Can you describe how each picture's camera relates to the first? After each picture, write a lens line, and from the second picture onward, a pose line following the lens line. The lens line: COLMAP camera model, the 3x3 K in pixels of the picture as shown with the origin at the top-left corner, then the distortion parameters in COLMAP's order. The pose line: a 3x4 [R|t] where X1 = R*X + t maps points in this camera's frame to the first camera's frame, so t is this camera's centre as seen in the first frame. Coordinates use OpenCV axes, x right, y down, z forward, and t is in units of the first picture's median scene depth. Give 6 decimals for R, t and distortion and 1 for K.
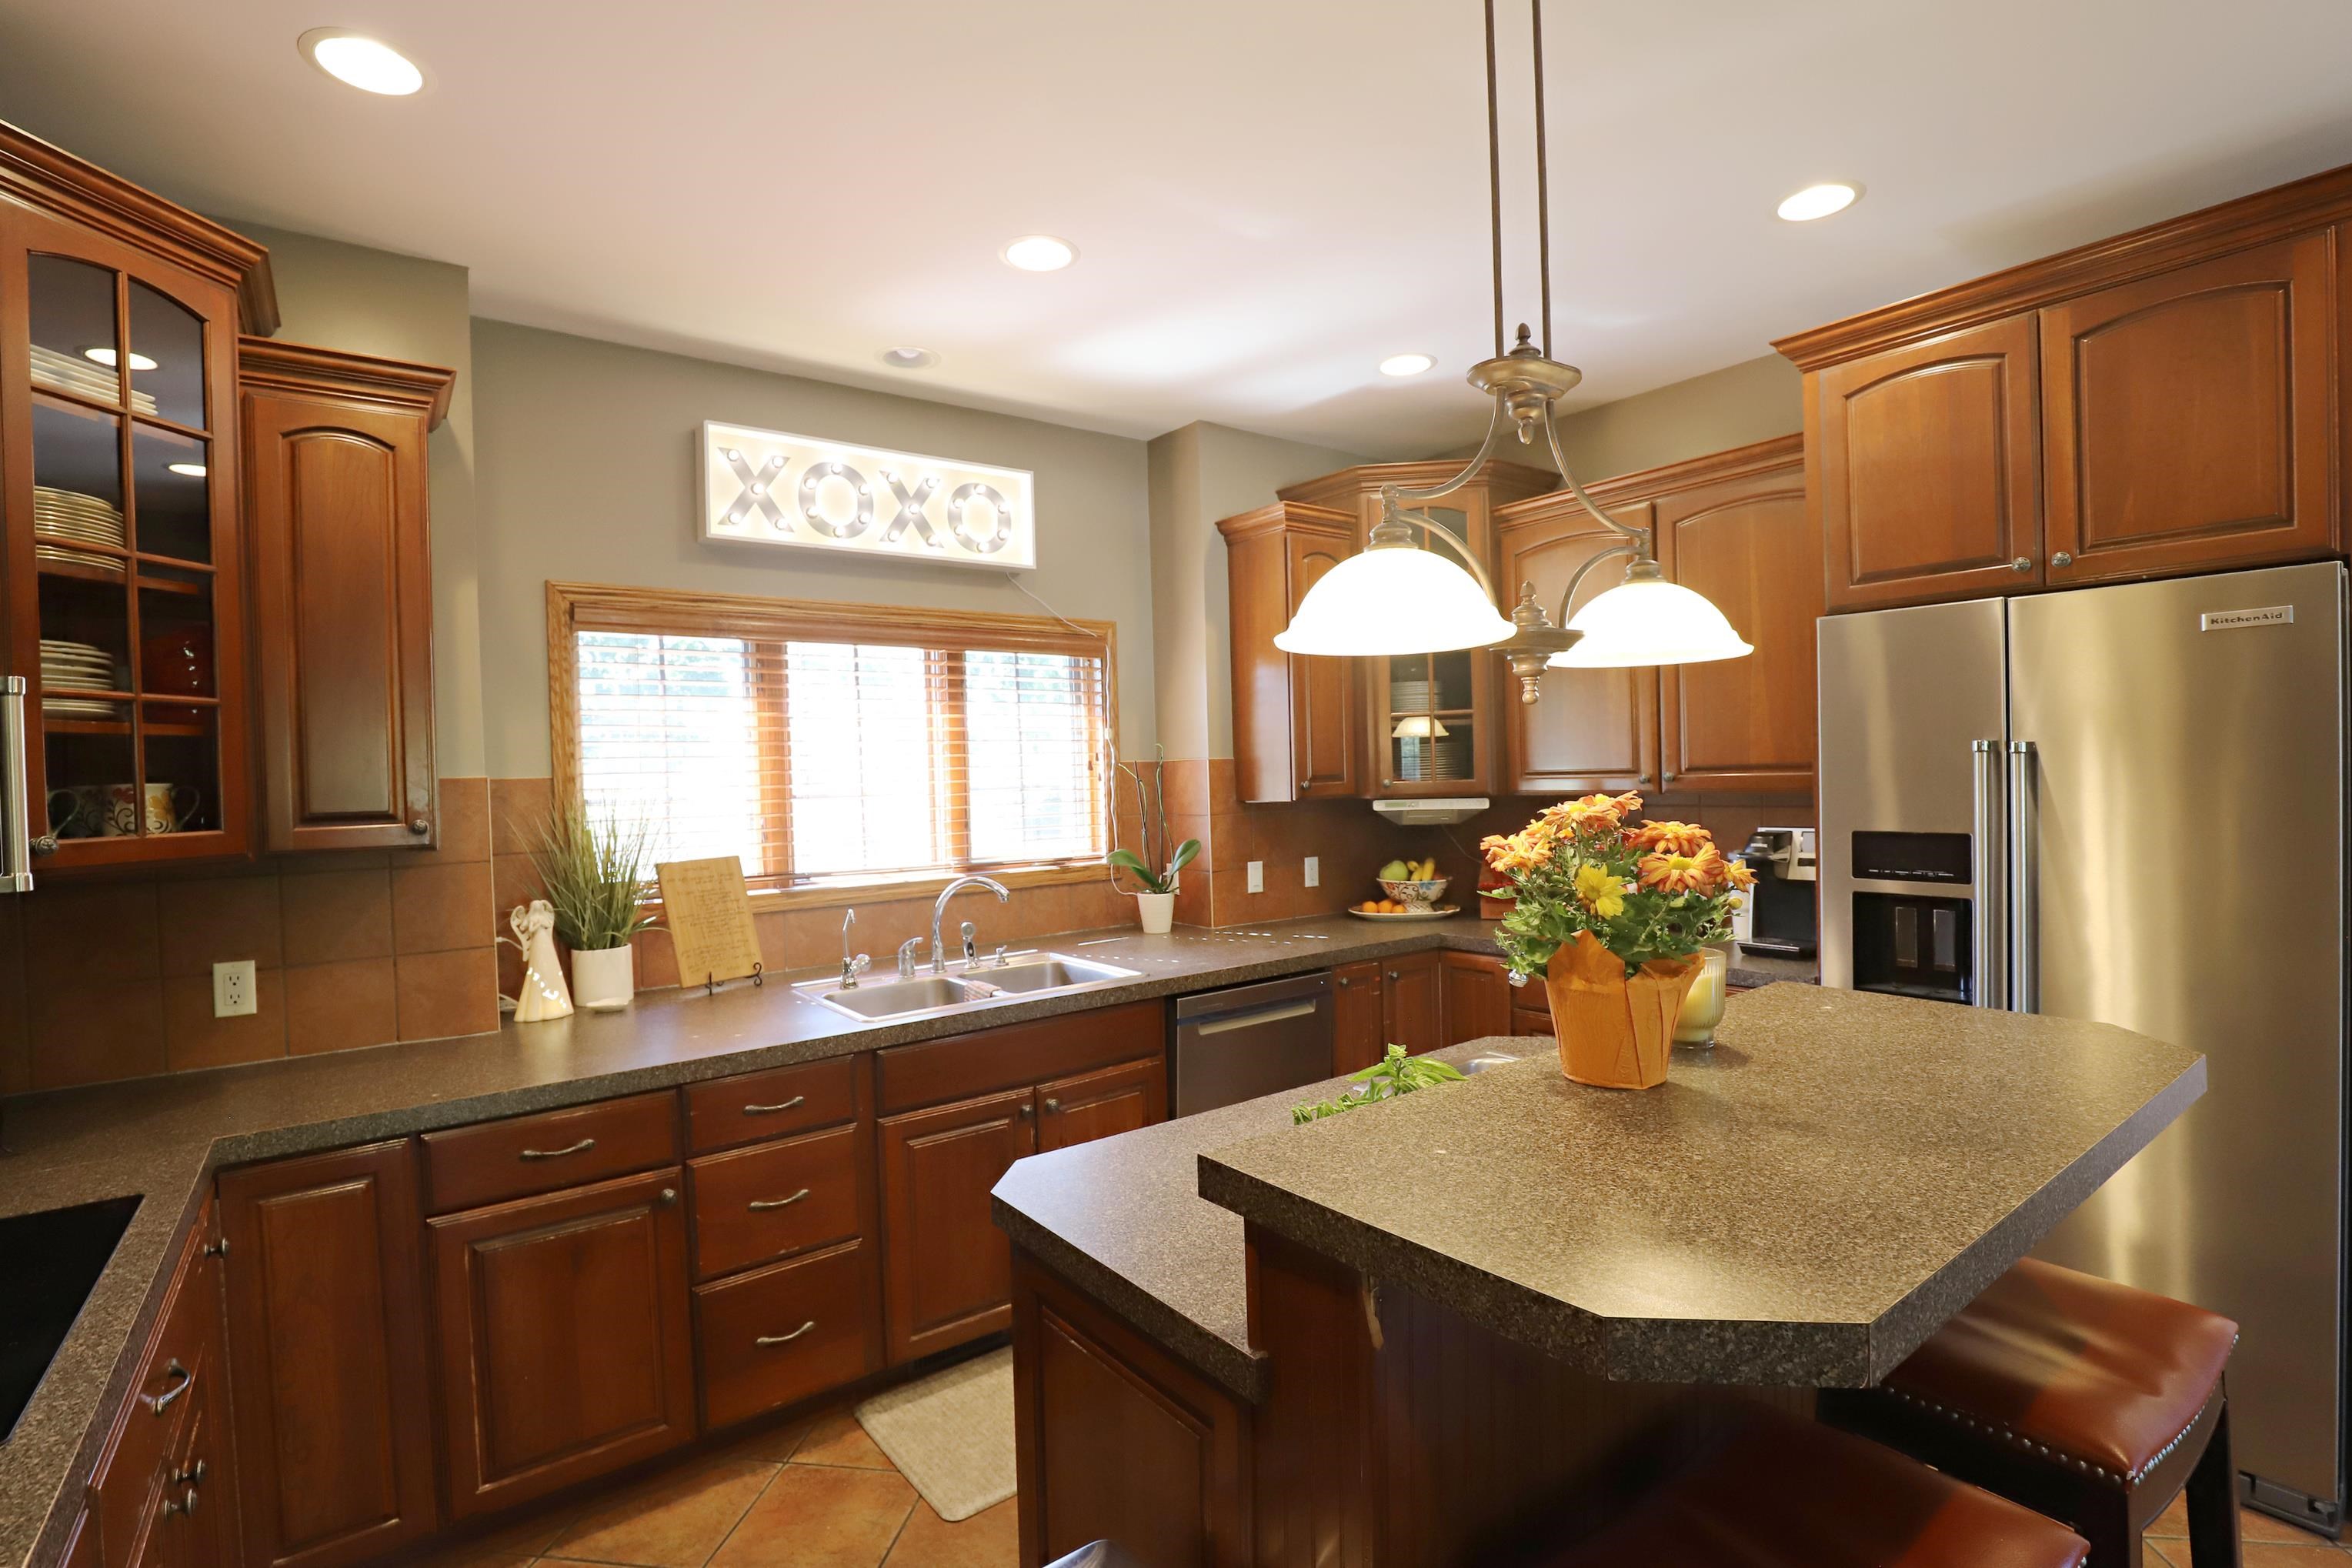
lens RADIAL K [[1102.0, 0, 1176.0], [0, 1102.0, 784.0], [0, 0, 1]] dist [-0.023427, 0.006424]
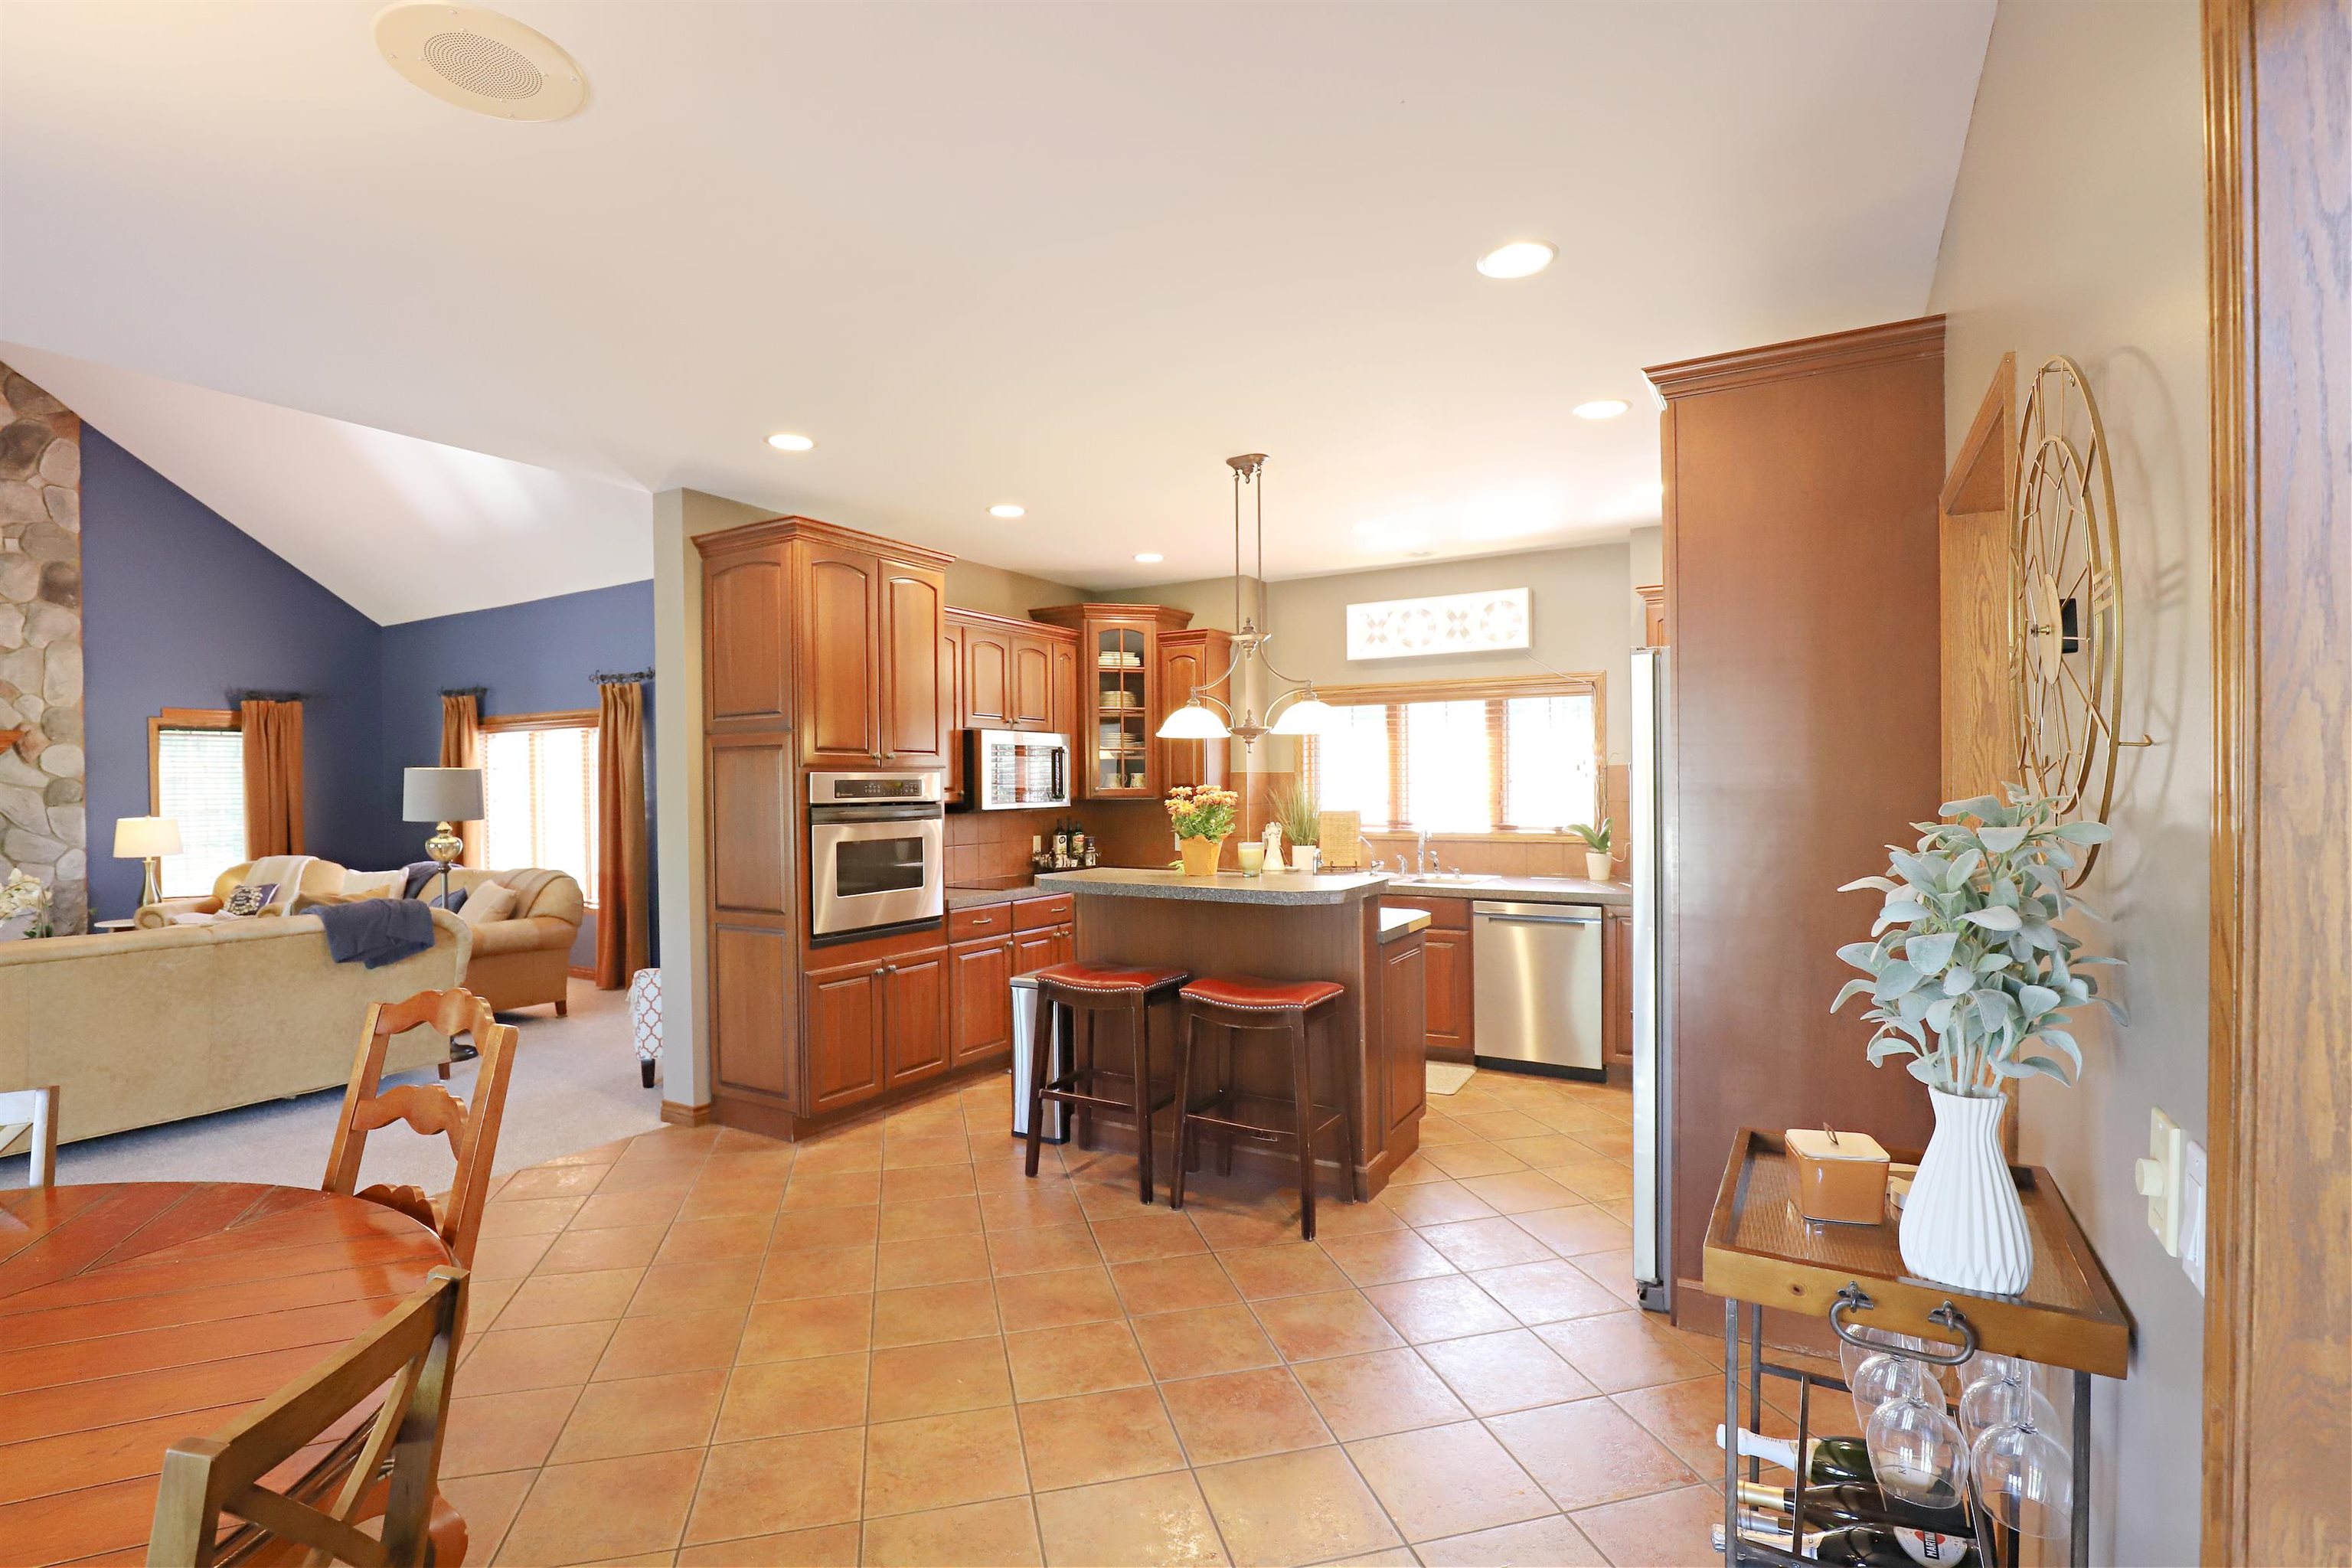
lens RADIAL K [[1074.0, 0, 1177.2], [0, 1074.0, 791.9], [0, 0, 1]] dist [-0.030505, 0.005963]
pose [[0.389517, 0.029501, -0.920547, 1.260792], [-0.012254, 0.999564, 0.026848, -0.018981], [0.920938, 0.000822, 0.389709, -0.109967]]
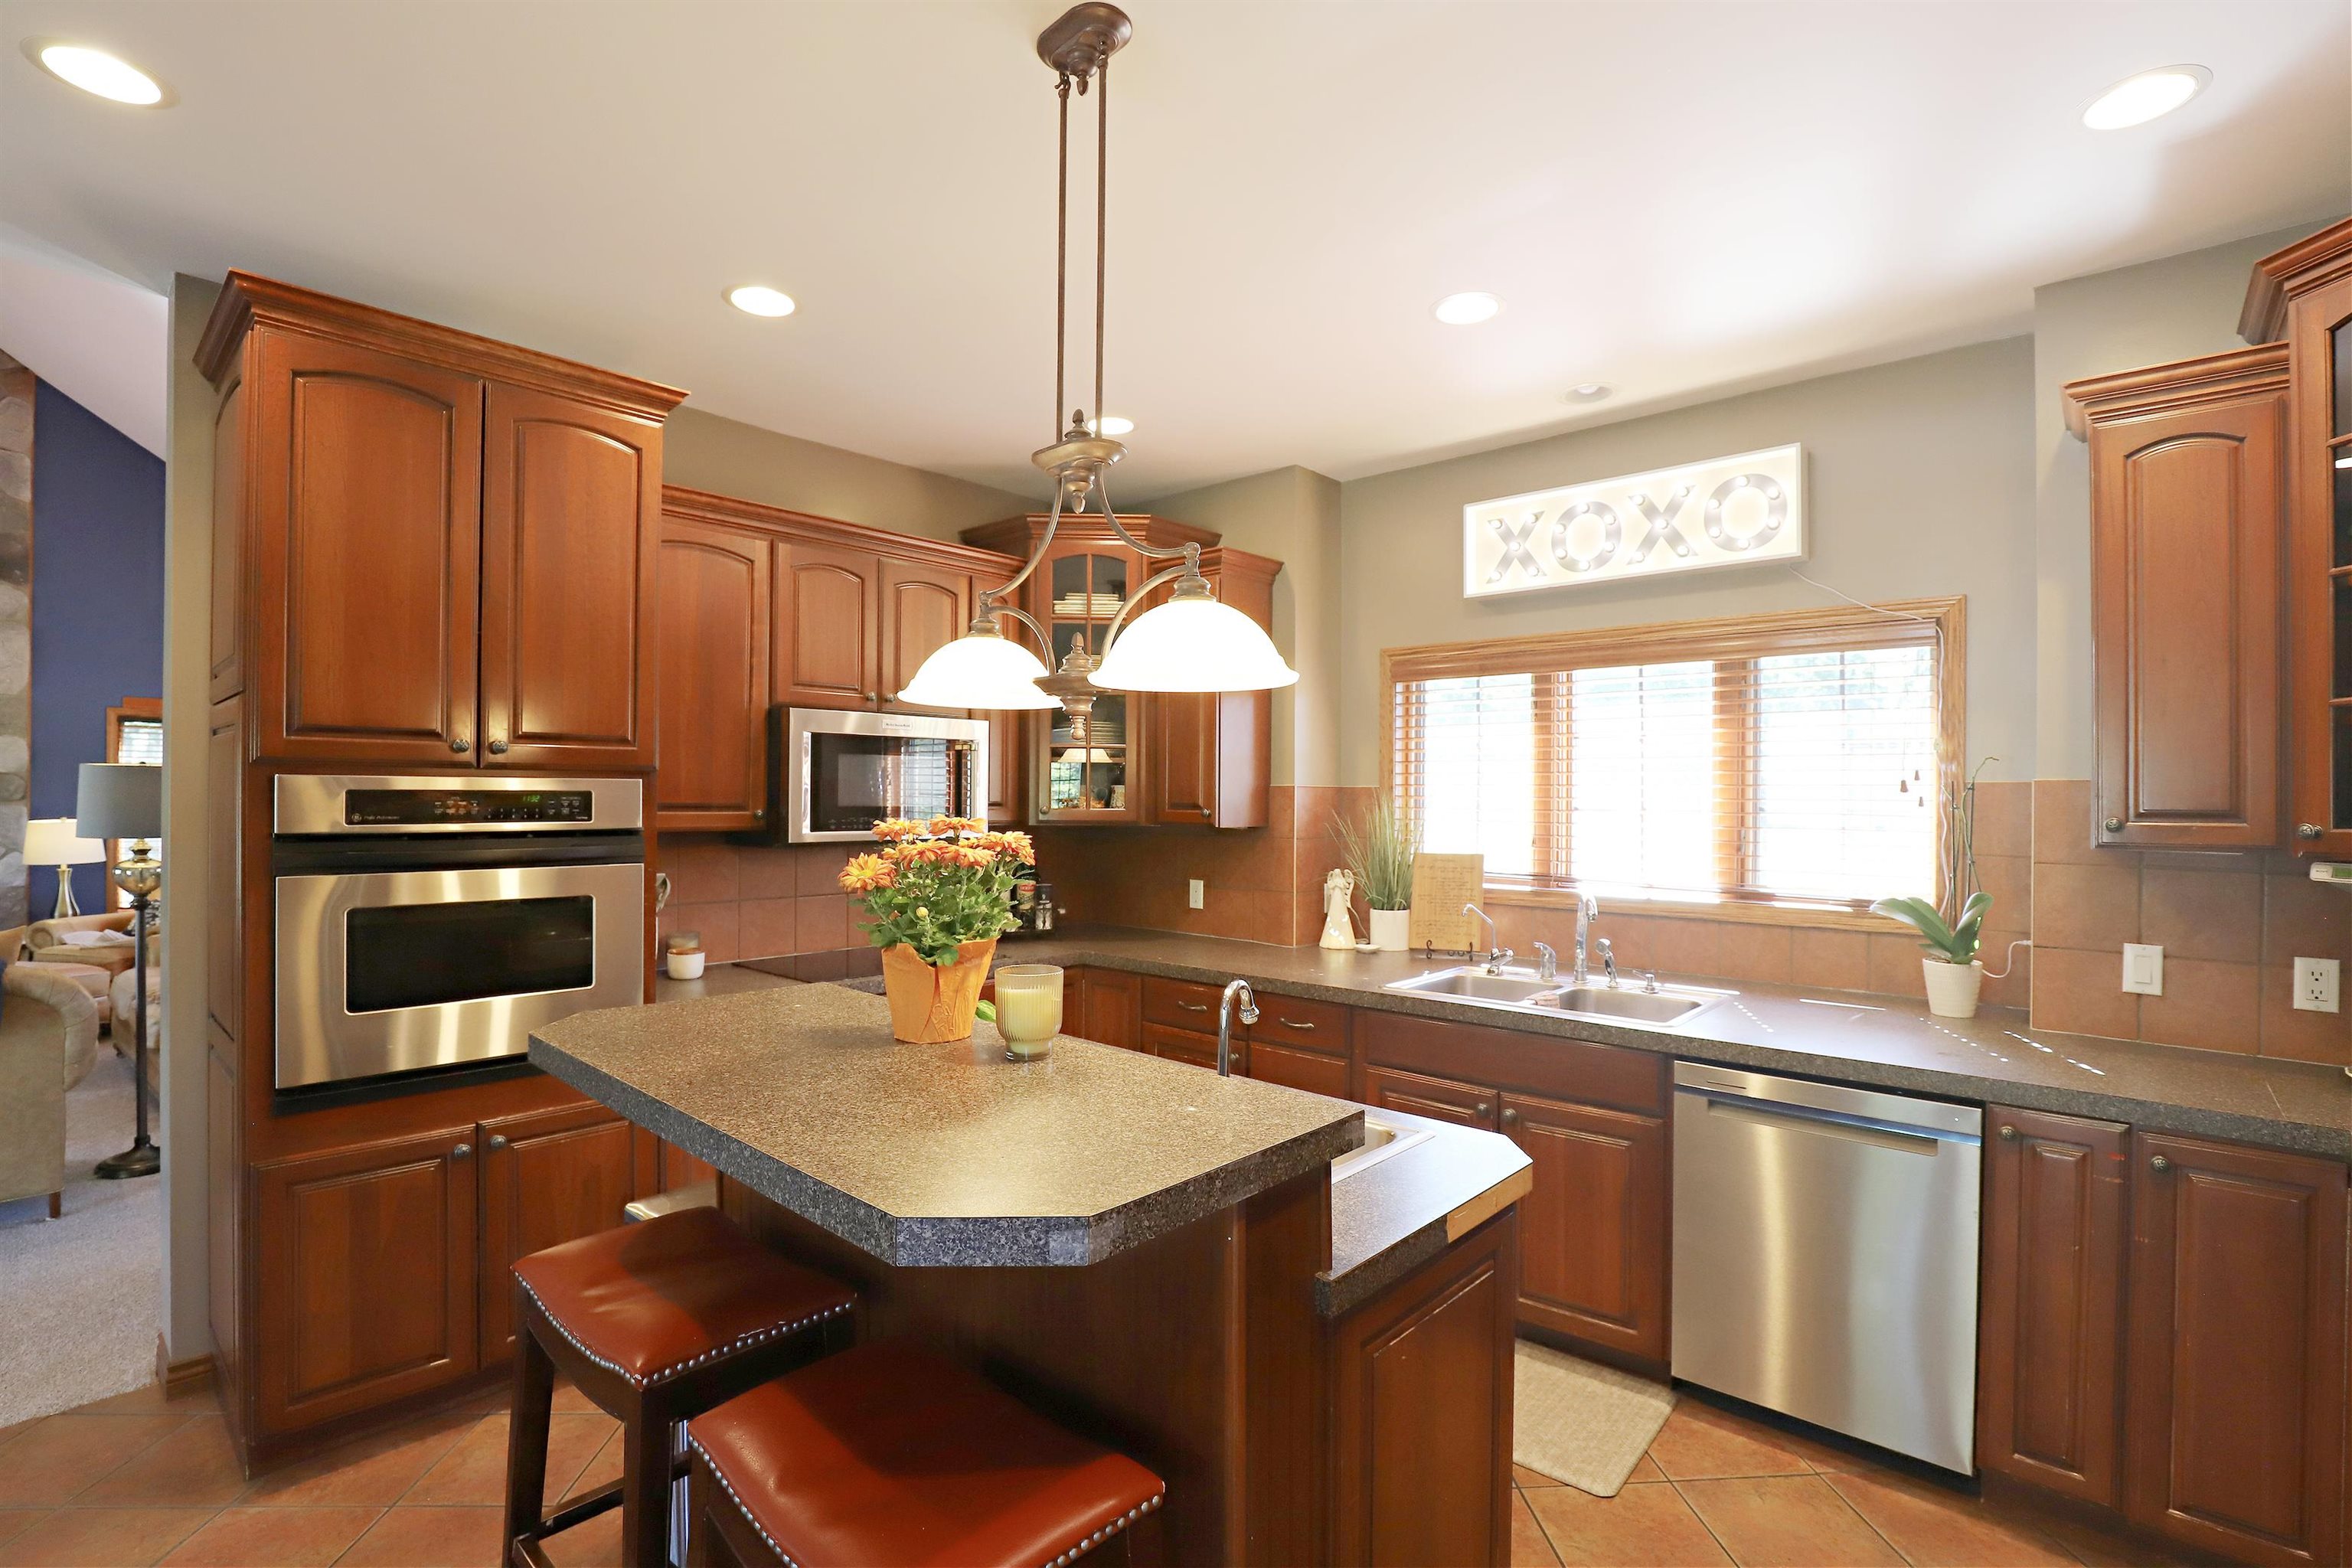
lens RADIAL K [[1072.5, 0, 1177.3], [0, 1072.5, 792.0], [0, 0, 1]] dist [-0.036759, 0.007567]
pose [[0.196872, 0.023876, -0.980138, 0.651572], [-0.024360, 0.999514, 0.019455, -0.017421], [0.980127, 0.020046, 0.197358, 0.405370]]
